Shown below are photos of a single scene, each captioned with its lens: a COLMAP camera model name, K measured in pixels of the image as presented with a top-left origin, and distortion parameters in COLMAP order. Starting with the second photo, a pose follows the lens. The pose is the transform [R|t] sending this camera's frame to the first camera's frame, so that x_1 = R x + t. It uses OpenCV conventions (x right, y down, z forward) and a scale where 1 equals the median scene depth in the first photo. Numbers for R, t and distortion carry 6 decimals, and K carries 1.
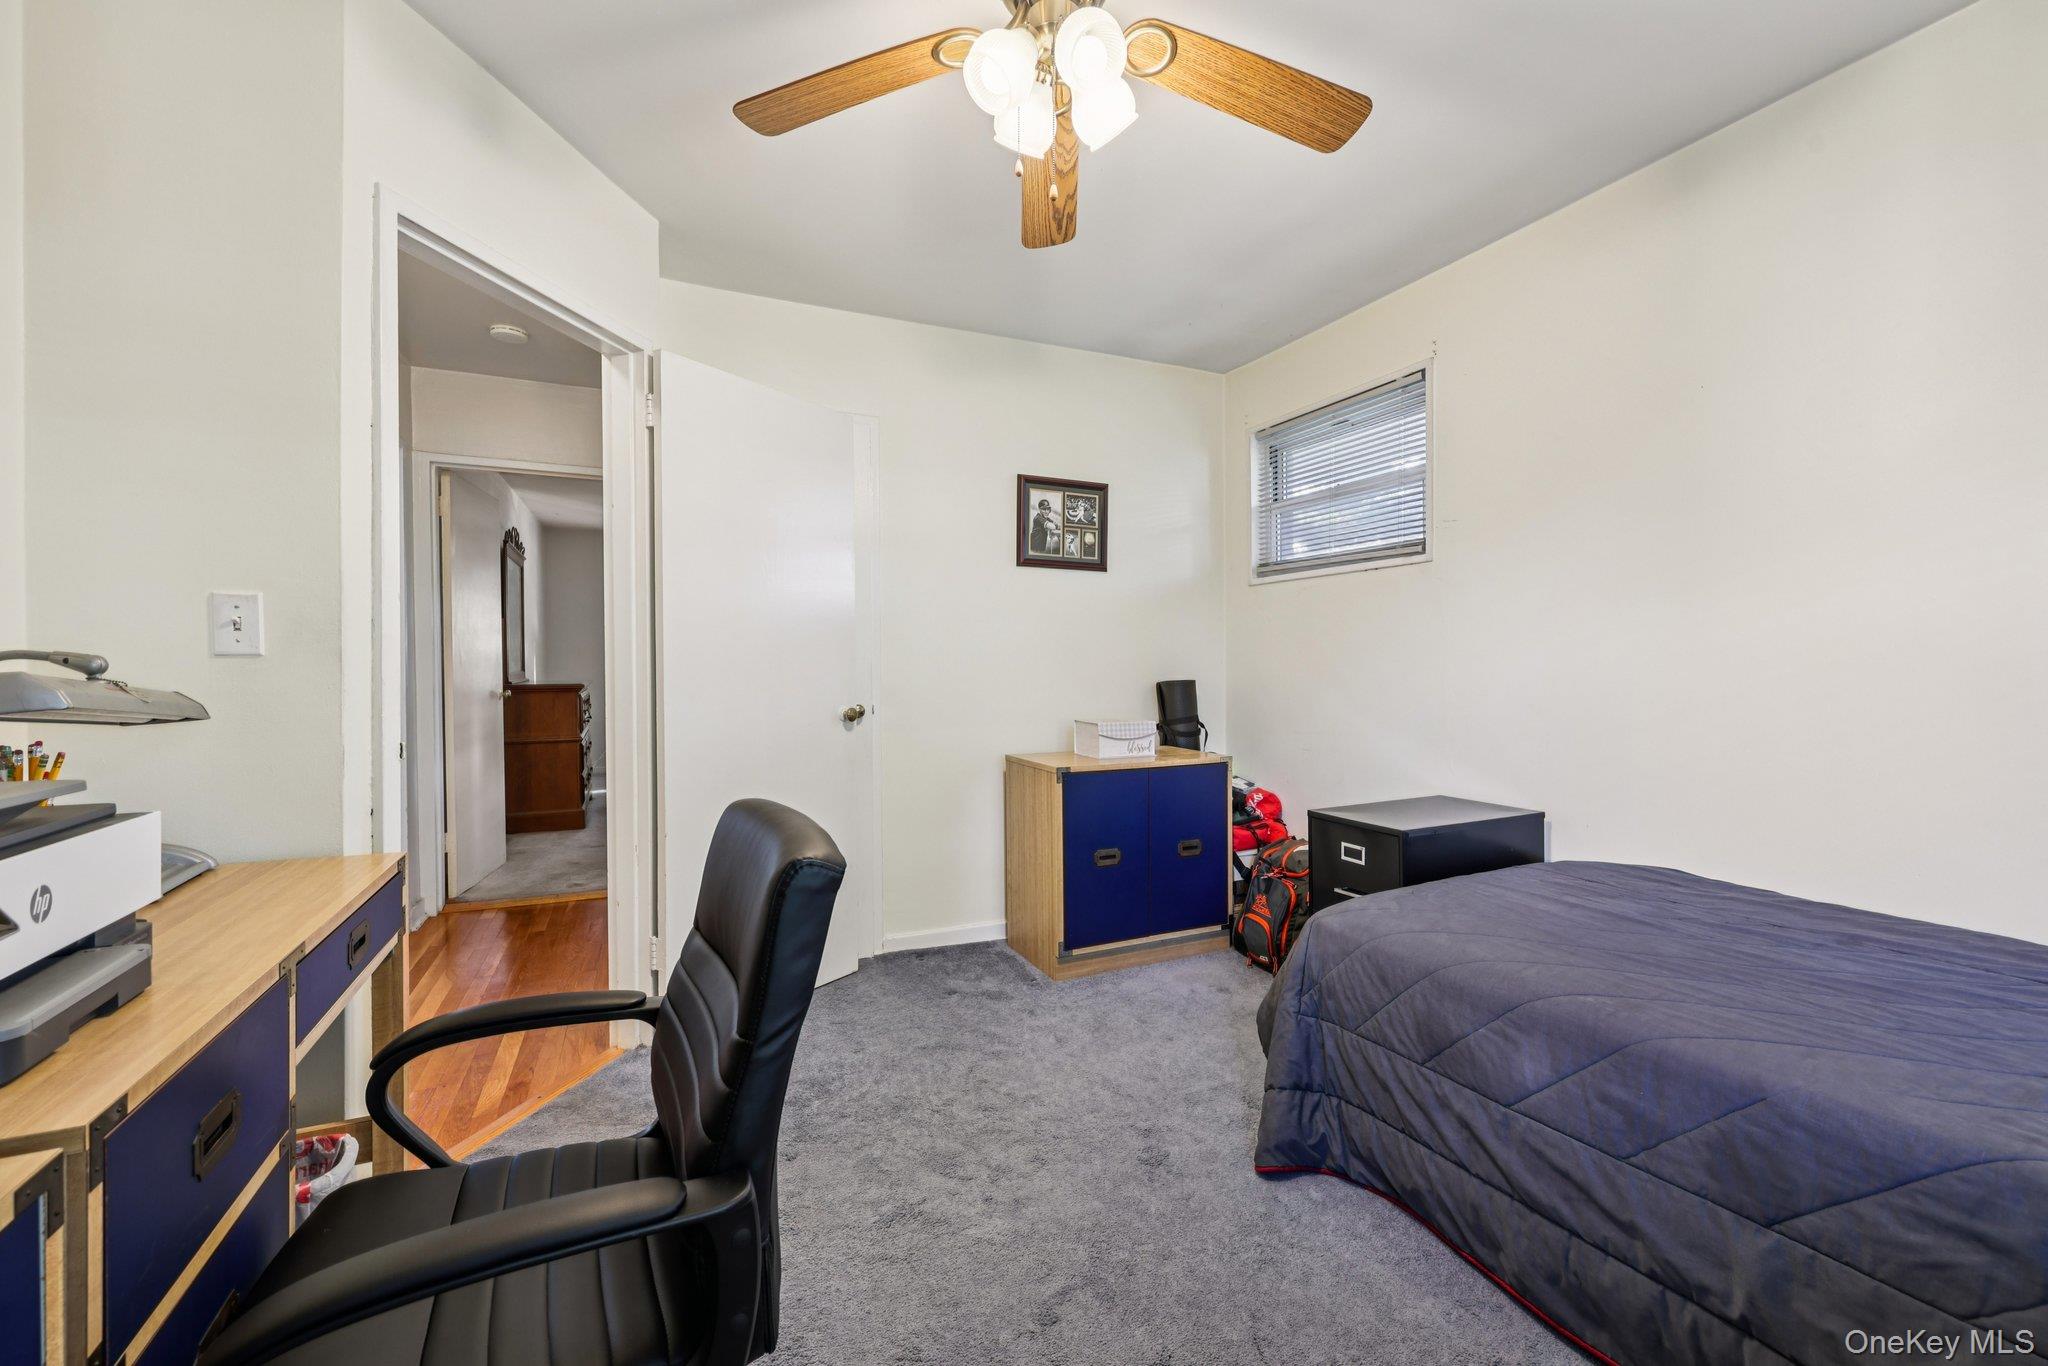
lens RADIAL K [[831.5, 0, 1022.2], [0, 831.5, 675.8], [0, 0, 1]] dist [-0.000153, -0.000006]
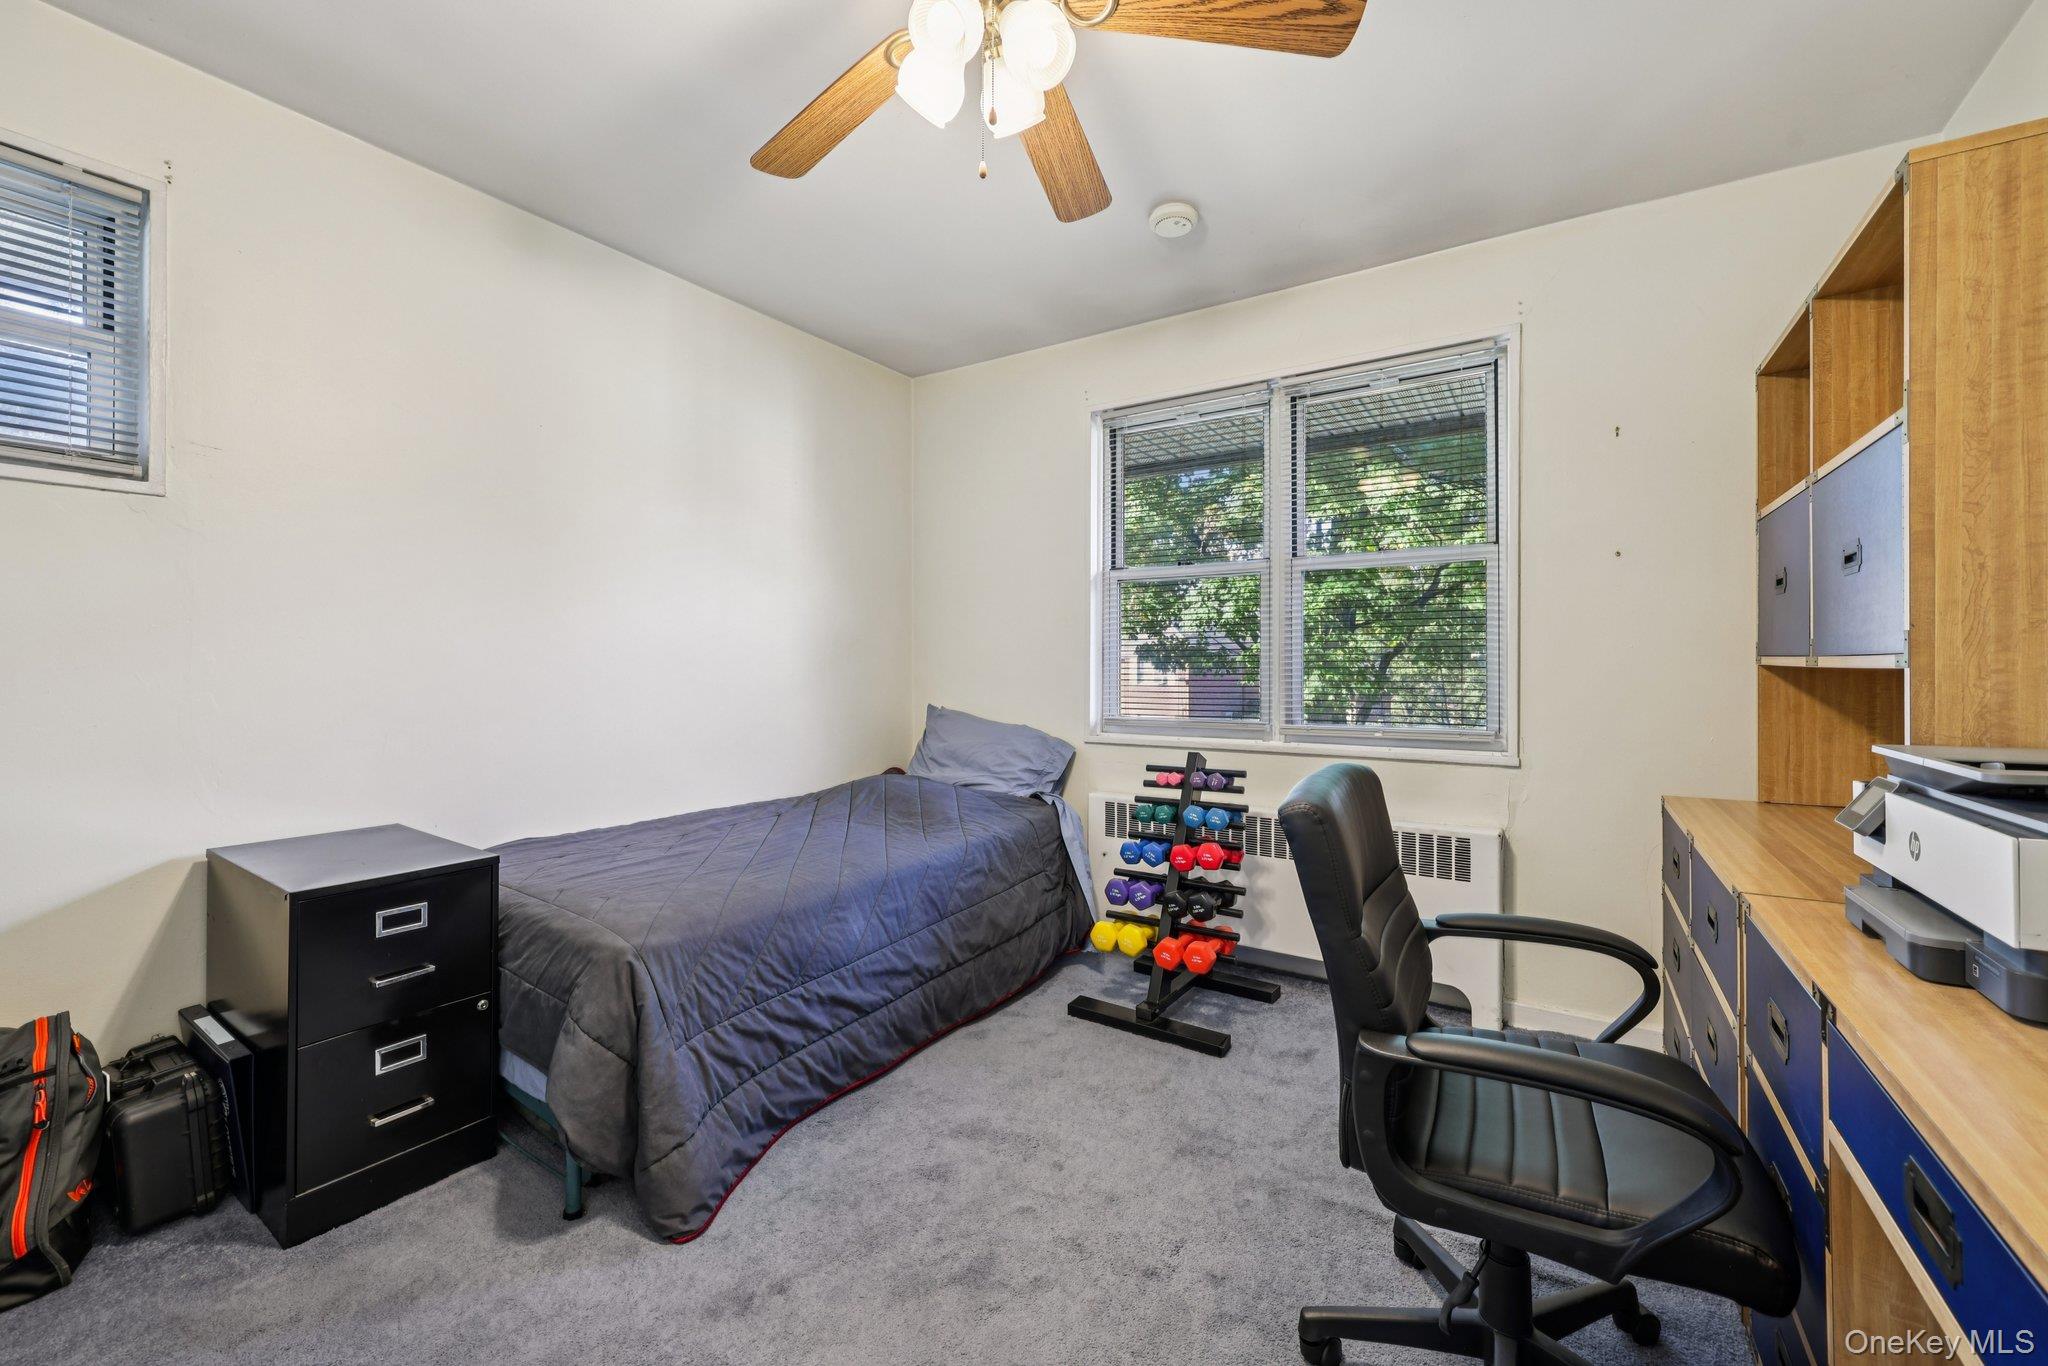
lens RADIAL K [[831.5, 0, 1022.6], [0, 831.5, 669.9], [0, 0, 1]] dist [-0.000153, -0.000006]
pose [[-0.529181, 0.001764, 0.848507, -0.766116], [0.009408, 0.999949, 0.003789, 0.000072], [-0.848457, 0.009988, -0.529170, 1.418366]]
